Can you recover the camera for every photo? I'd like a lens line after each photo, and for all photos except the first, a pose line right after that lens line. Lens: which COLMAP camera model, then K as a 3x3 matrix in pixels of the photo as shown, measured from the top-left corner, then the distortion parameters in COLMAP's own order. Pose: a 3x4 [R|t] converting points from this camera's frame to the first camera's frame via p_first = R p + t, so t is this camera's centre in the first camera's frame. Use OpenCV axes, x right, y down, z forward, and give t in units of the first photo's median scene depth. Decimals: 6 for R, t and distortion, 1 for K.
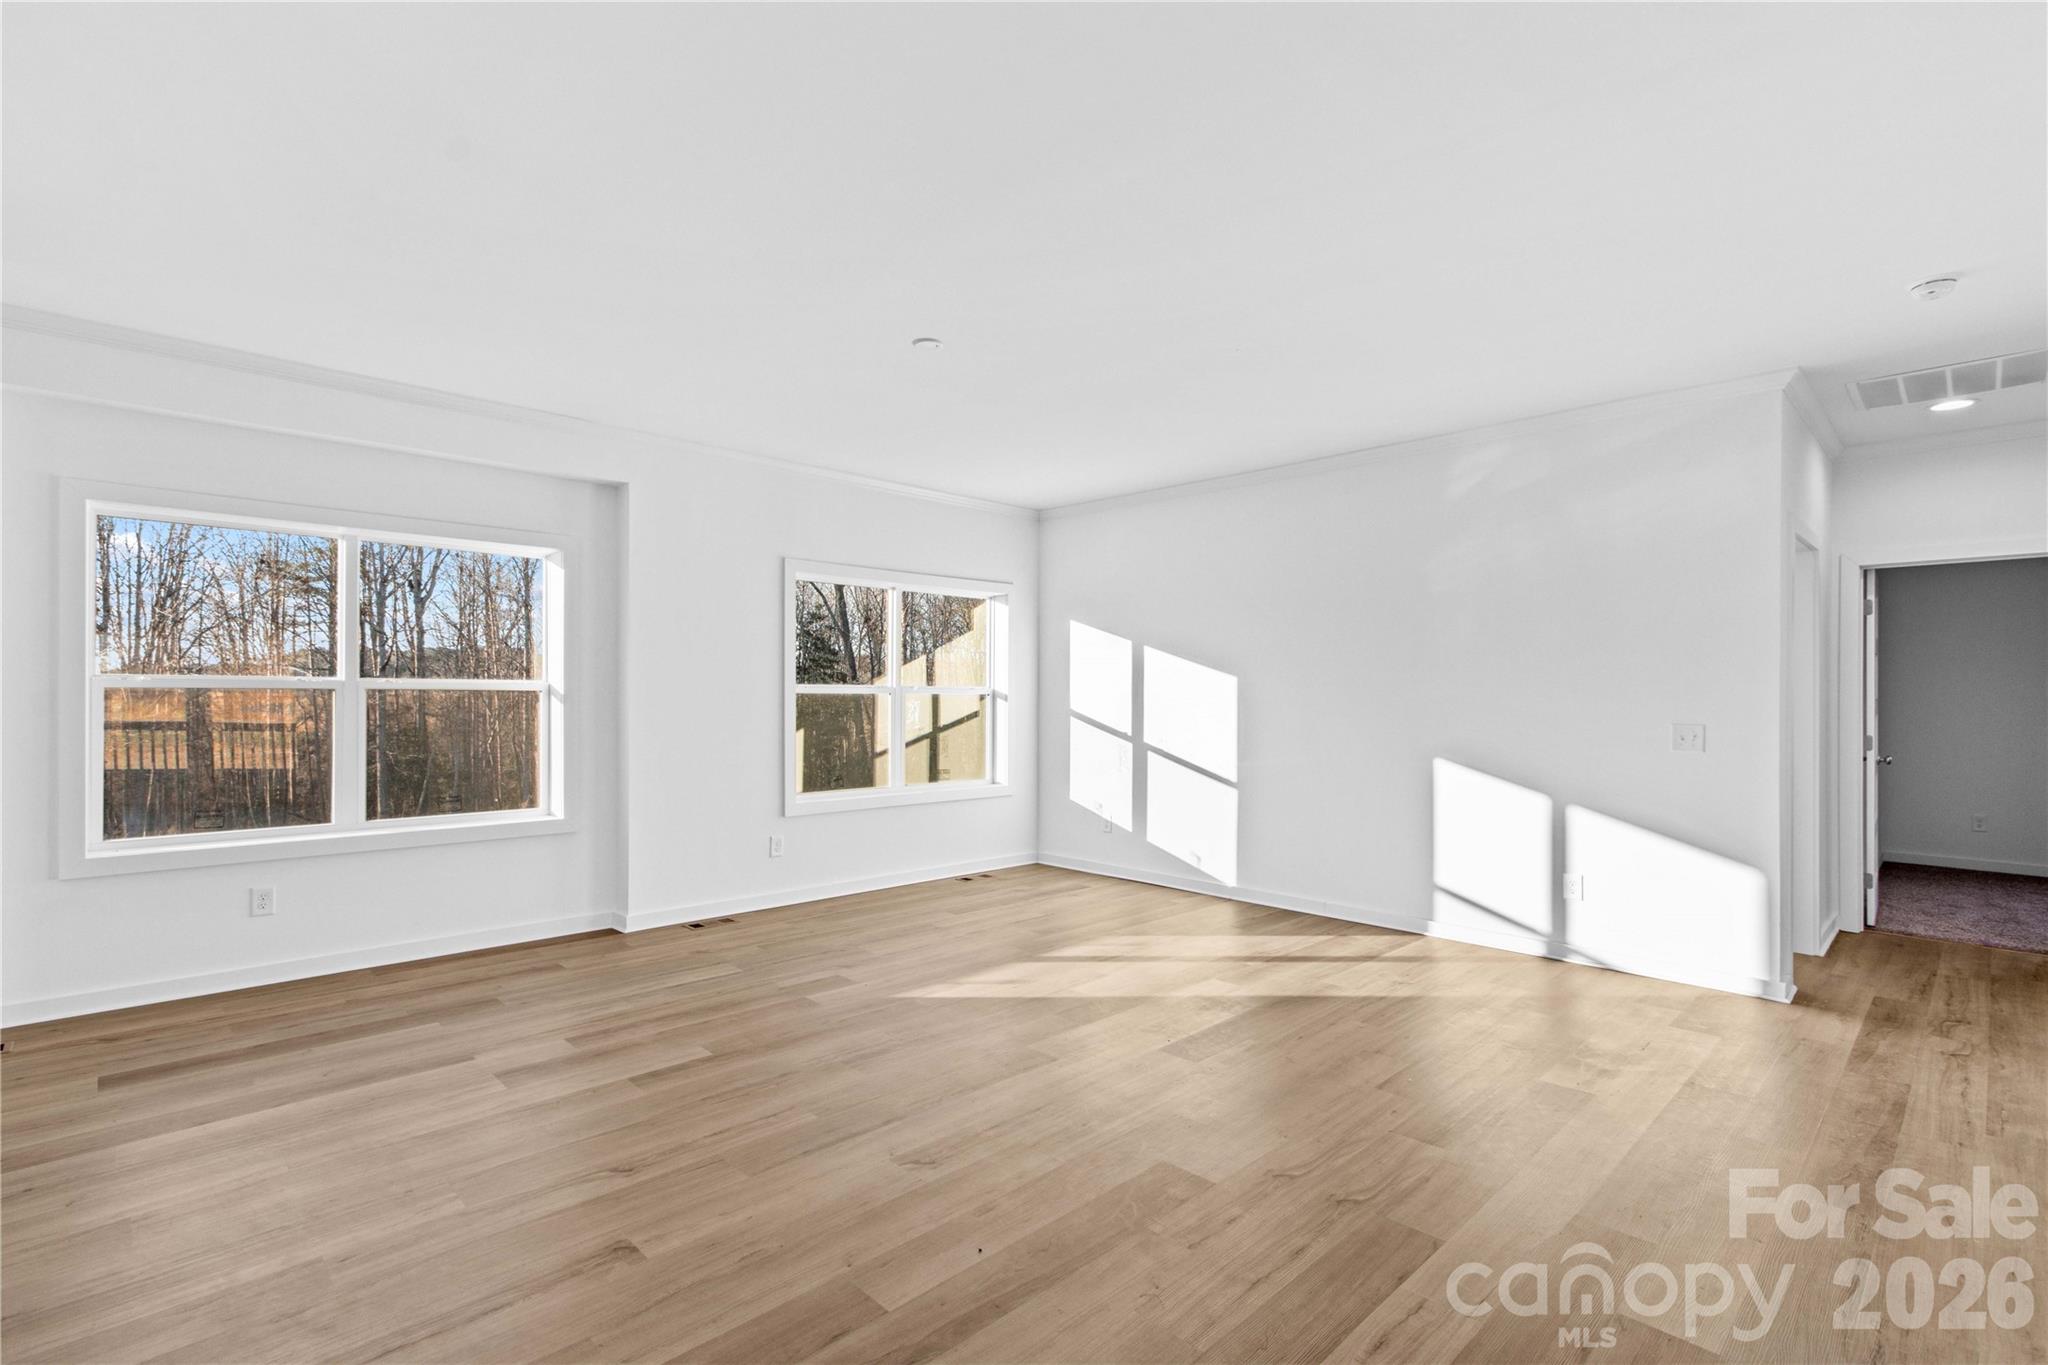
lens RADIAL K [[953.2, 0, 1019.2], [0, 953.2, 694.6], [0, 0, 1]] dist [0.026935, -0.005138]
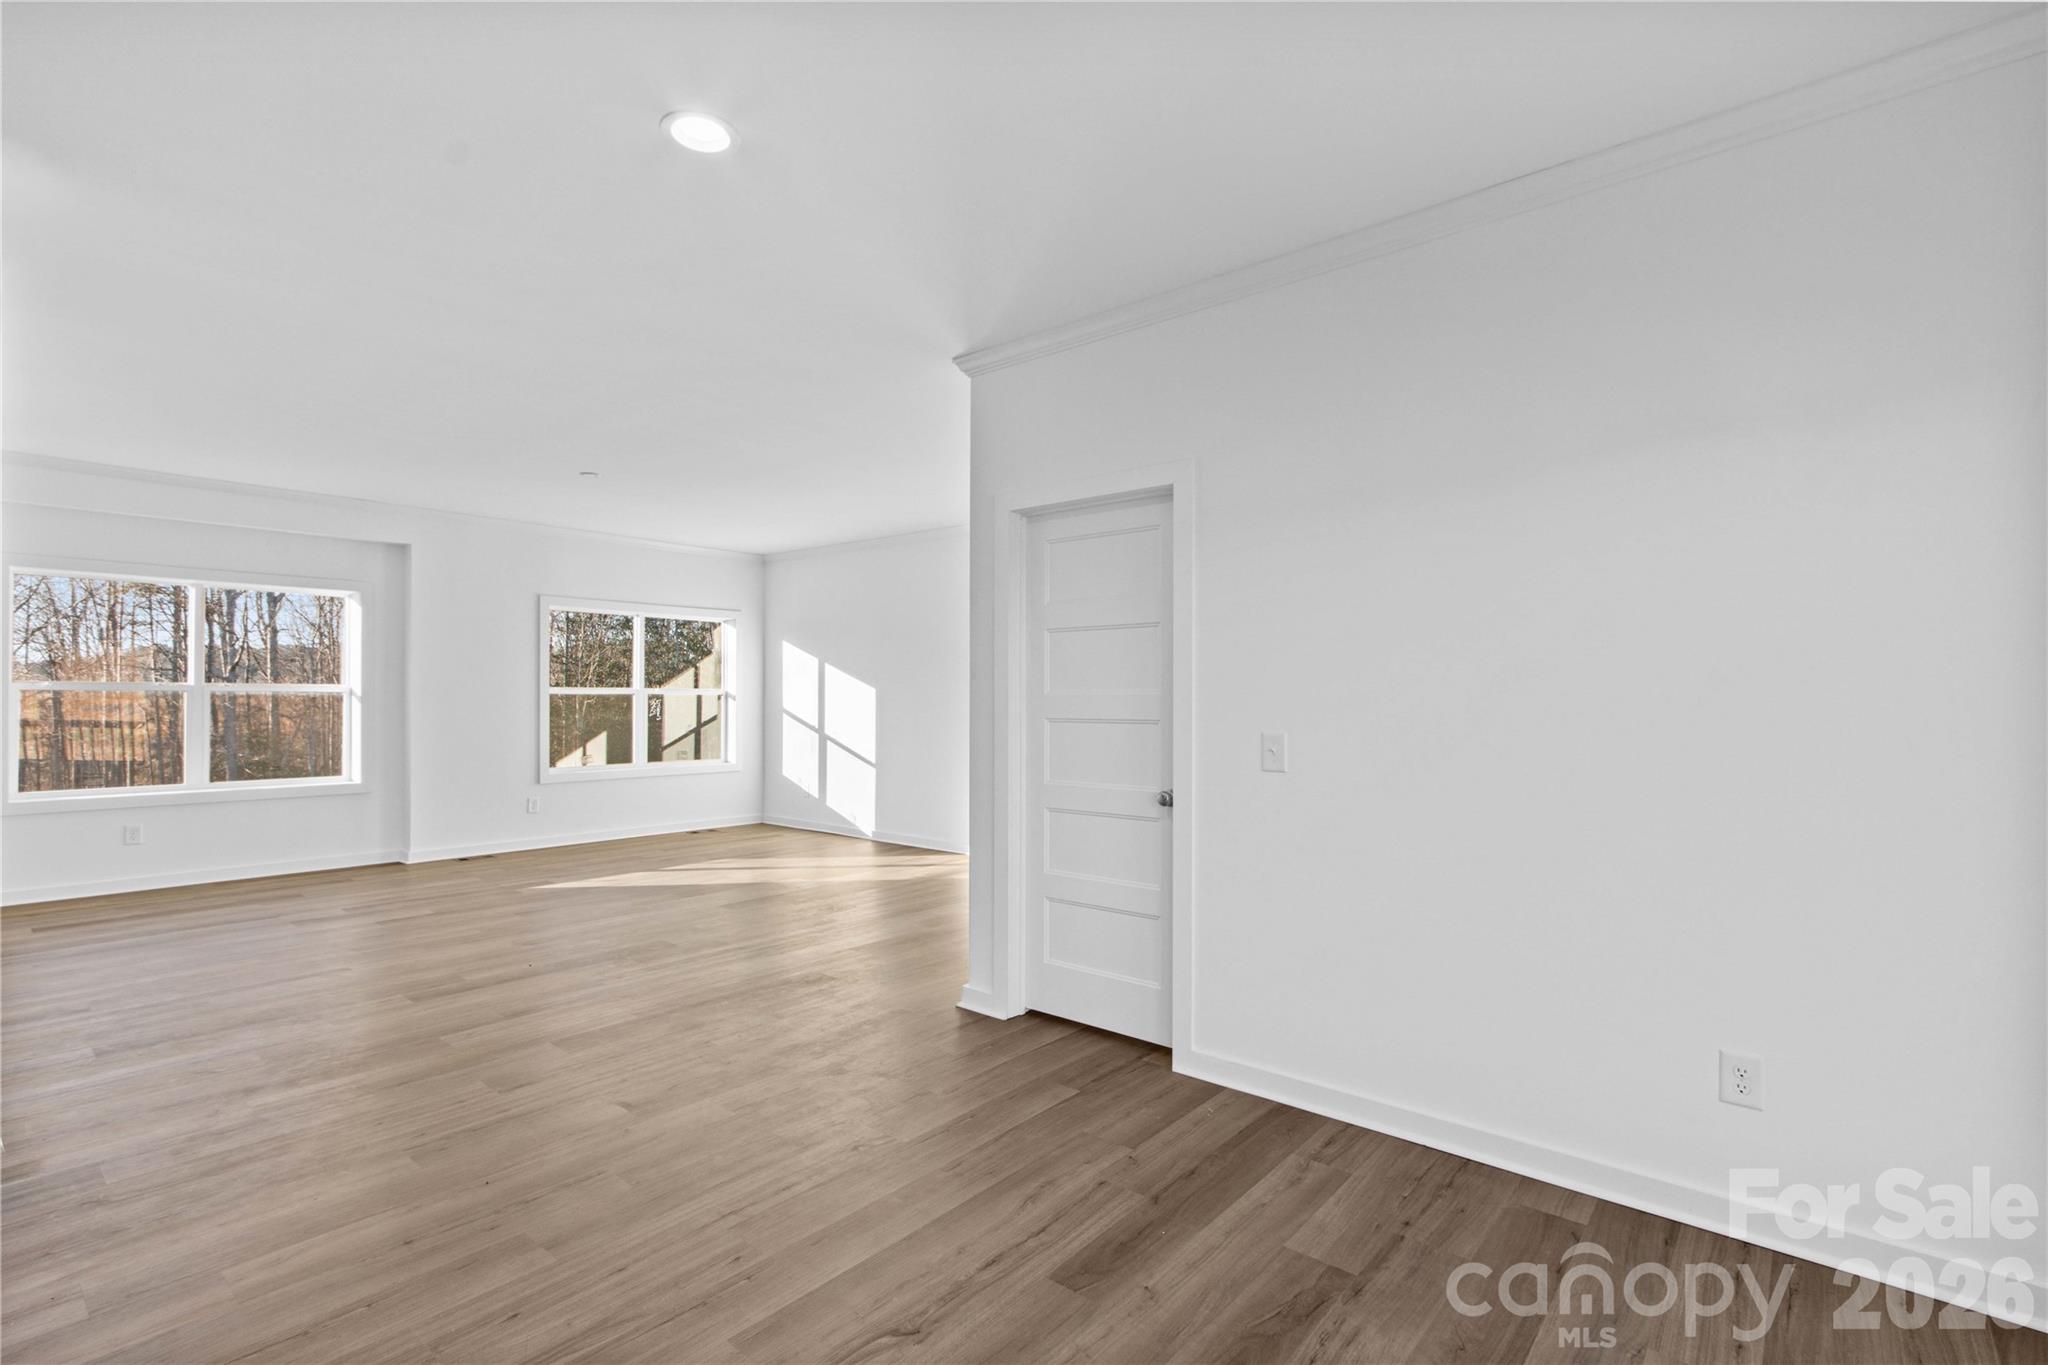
lens RADIAL K [[953.4, 0, 1029.1], [0, 953.4, 707.4], [0, 0, 1]] dist [-0.033821, 0.026019]
pose [[0.993229, 0.002352, 0.116147, 0.235545], [-0.003492, 0.999948, 0.009614, -0.000164], [-0.116119, -0.009955, 0.993185, -0.339869]]
